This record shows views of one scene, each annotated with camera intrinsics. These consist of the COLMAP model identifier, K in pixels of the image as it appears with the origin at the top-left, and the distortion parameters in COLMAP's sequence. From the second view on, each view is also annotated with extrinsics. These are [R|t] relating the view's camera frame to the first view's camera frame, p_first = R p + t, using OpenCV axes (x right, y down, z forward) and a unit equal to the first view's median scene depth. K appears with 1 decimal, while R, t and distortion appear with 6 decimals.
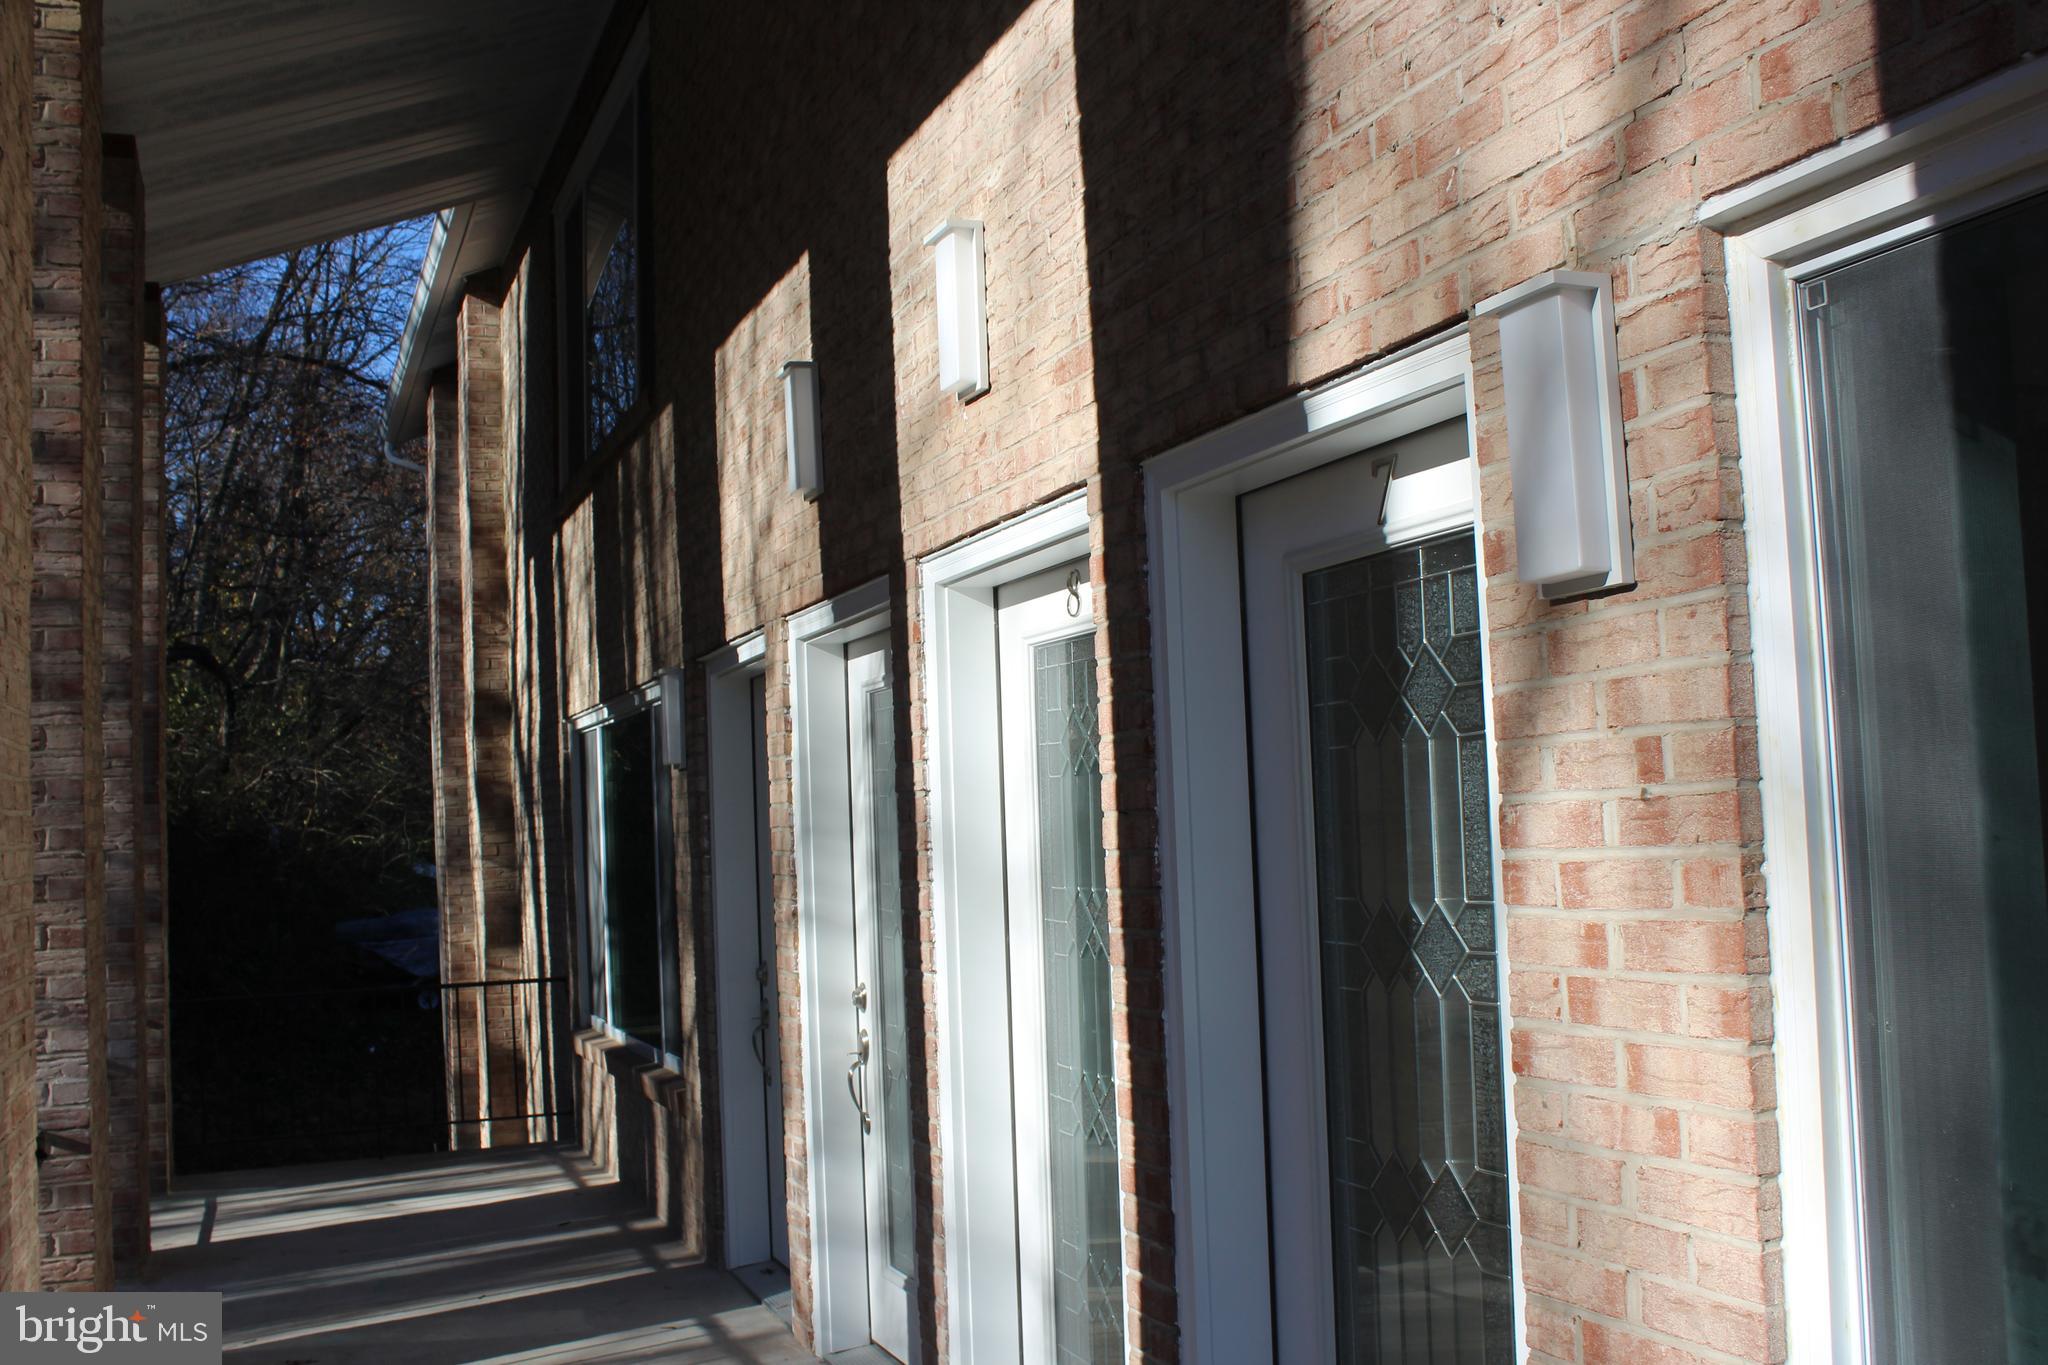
lens RADIAL K [[1959.2, 0, 1024.0], [0, 1959.2, 682.5], [0, 0, 1]] dist [-0.148757, 0.160652]
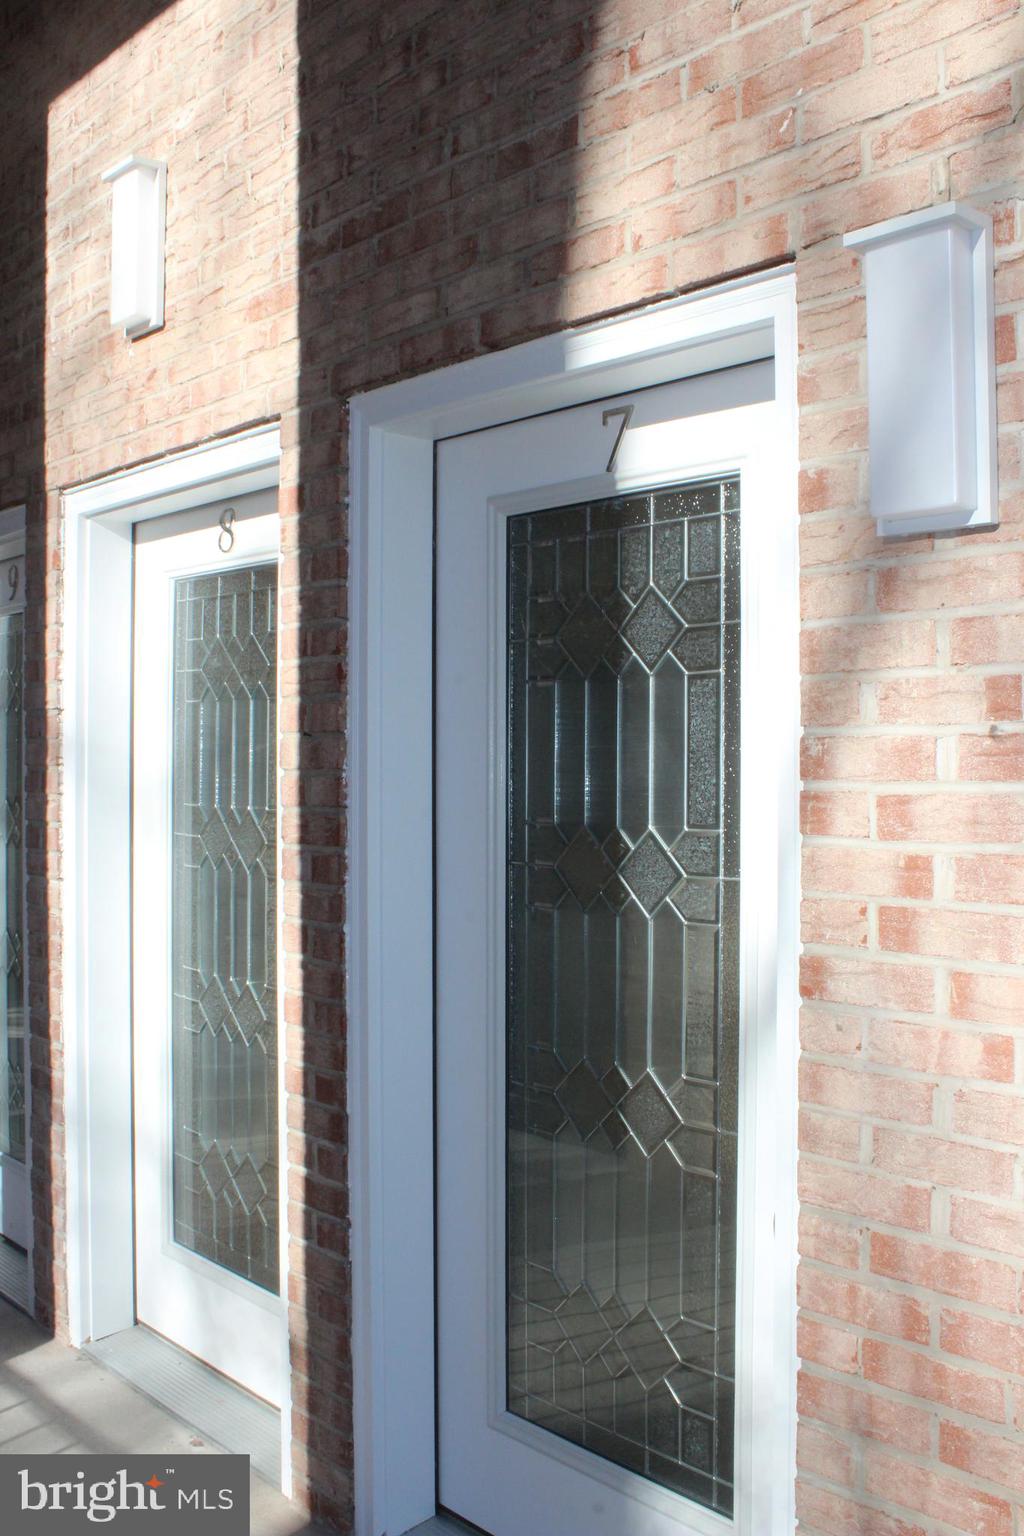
lens RADIAL K [[1469.4, 0, 512.0], [0, 1469.4, 768.0], [0, 0, 1]] dist [-0.148757, 0.160652]
pose [[0.938813, 0.037673, 0.342362, -0.134631], [-0.062999, 0.996014, 0.063152, 0.033374], [-0.338618, -0.080857, 0.937444, 0.271415]]
